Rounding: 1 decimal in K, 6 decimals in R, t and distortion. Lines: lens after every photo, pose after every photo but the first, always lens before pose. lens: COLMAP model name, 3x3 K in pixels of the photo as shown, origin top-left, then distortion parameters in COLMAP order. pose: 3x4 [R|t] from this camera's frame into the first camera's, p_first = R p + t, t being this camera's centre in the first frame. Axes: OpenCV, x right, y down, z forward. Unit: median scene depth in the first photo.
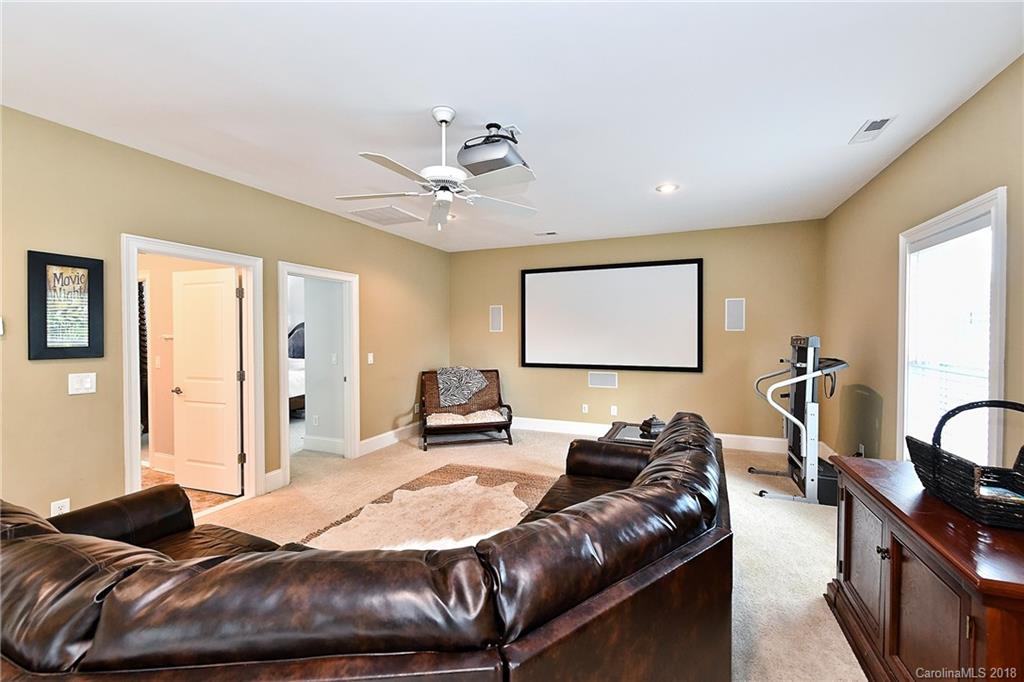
lens RADIAL K [[411.5, 0, 509.8], [0, 411.5, 340.0], [0, 0, 1]] dist [-0.001117, -0.000015]
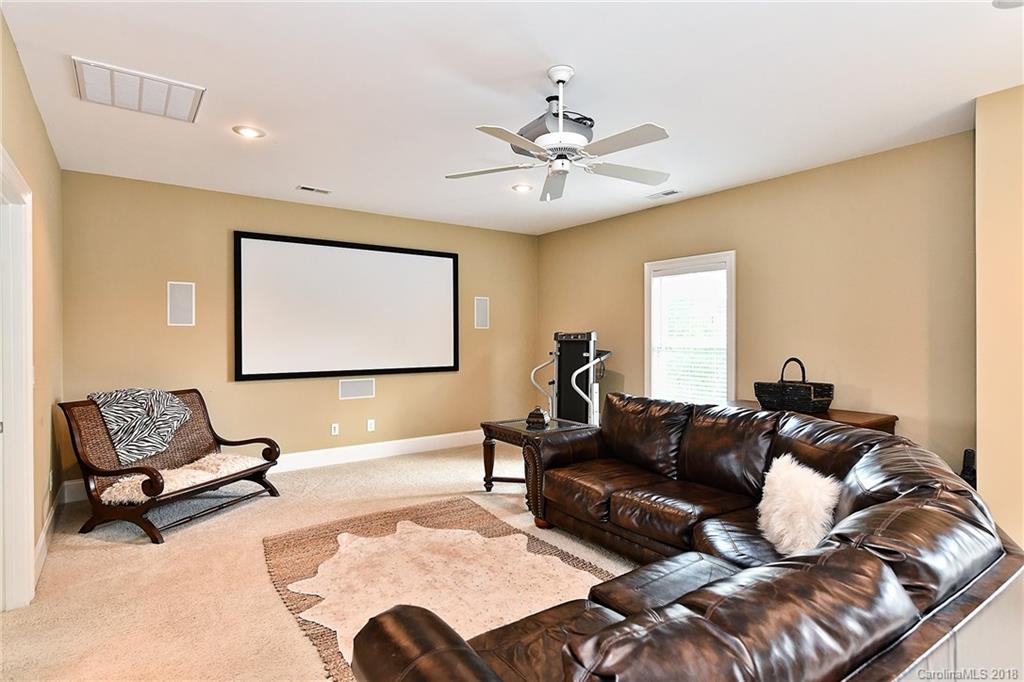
lens RADIAL K [[541.1, 0, 515.0], [0, 541.1, 340.2], [0, 0, 1]] dist [0.004331, 0.000044]
pose [[0.513614, -0.004512, 0.858010, -0.691222], [0.014654, 0.999886, -0.003514, 0.015513], [-0.857896, 0.014378, 0.513622, 0.278845]]
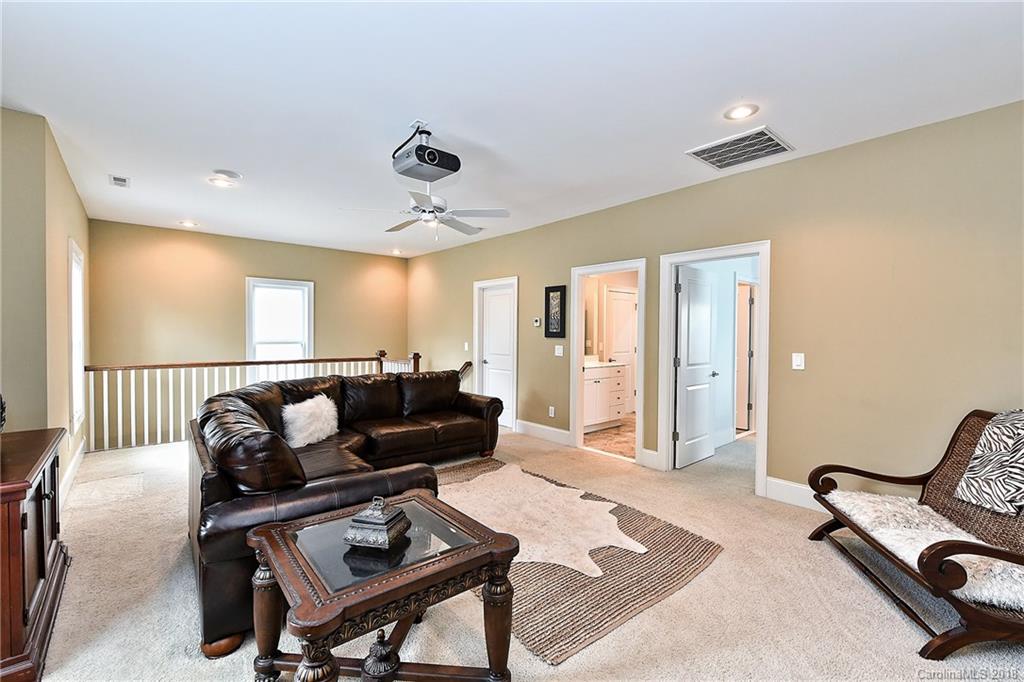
lens RADIAL K [[434.9, 0, 515.1], [0, 434.9, 339.4], [0, 0, 1]] dist [0.002666, 0.000234]
pose [[-0.430118, 0.018603, -0.902581, 0.567830], [-0.019642, 0.999358, 0.029958, -0.003146], [0.902559, 0.030614, -0.429477, 1.065616]]
